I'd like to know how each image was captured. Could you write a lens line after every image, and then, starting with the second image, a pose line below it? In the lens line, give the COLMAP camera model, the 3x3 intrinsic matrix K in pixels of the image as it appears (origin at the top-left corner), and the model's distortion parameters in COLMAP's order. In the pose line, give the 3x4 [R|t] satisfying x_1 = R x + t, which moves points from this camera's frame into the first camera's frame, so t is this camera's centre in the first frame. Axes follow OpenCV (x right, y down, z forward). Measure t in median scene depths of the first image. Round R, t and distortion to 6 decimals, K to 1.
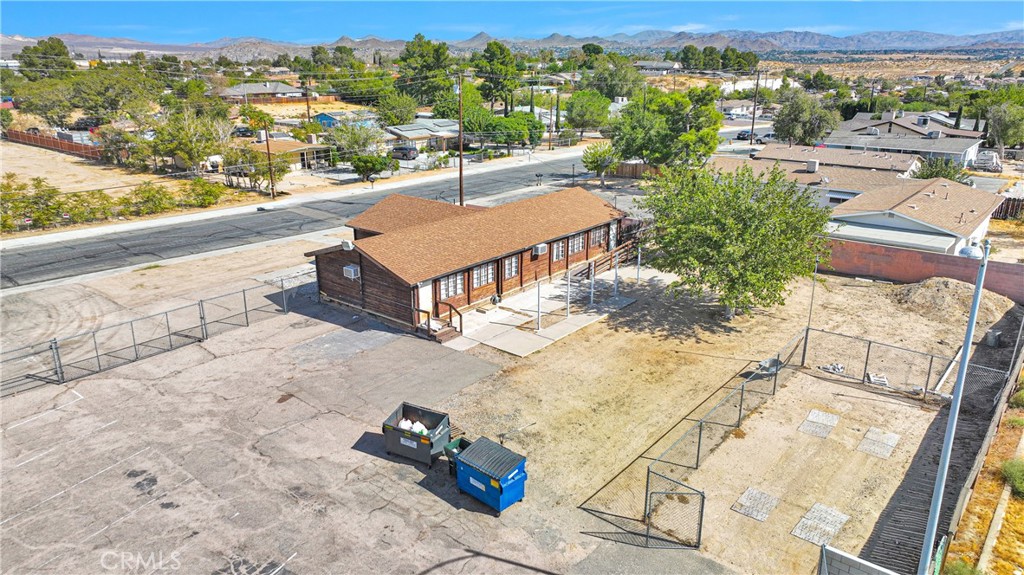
lens RADIAL K [[721.4, 0, 509.1], [0, 721.4, 290.7], [0, 0, 1]] dist [0.003978, 0.006511]
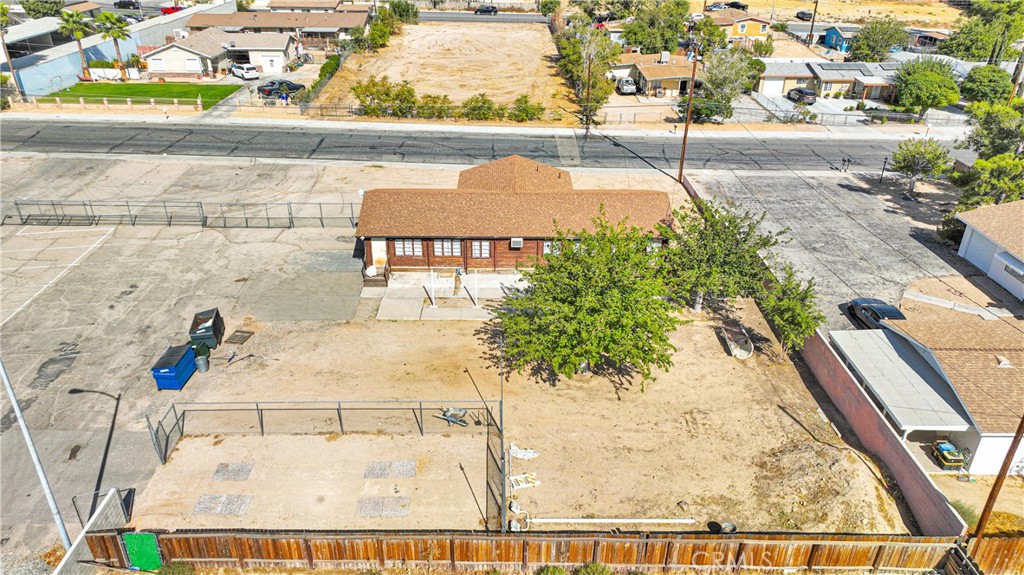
lens RADIAL K [[721.4, 0, 509.1], [0, 721.4, 290.7], [0, 0, 1]] dist [0.003978, 0.006511]
pose [[0.638726, 0.364638, -0.677545, 0.901361], [-0.247225, 0.931142, 0.268057, -0.313476], [0.728635, -0.003709, 0.684892, 0.282129]]
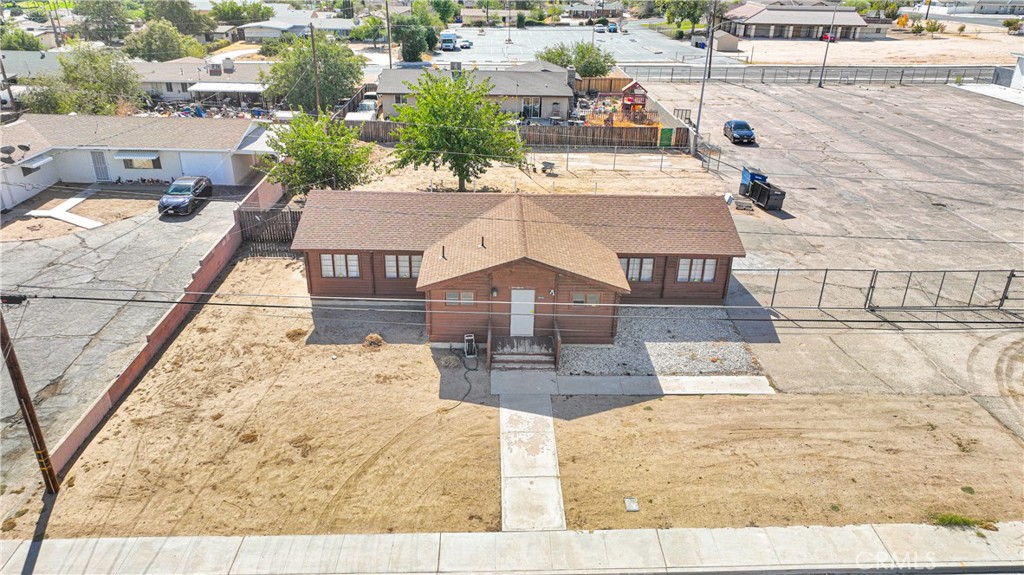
lens RADIAL K [[721.4, 0, 509.1], [0, 721.4, 290.7], [0, 0, 1]] dist [0.003978, 0.006511]
pose [[-0.651005, -0.336889, 0.680219, -0.722858], [0.218952, 0.774689, 0.593225, -0.599696], [-0.726810, 0.535128, -0.430564, 1.671794]]
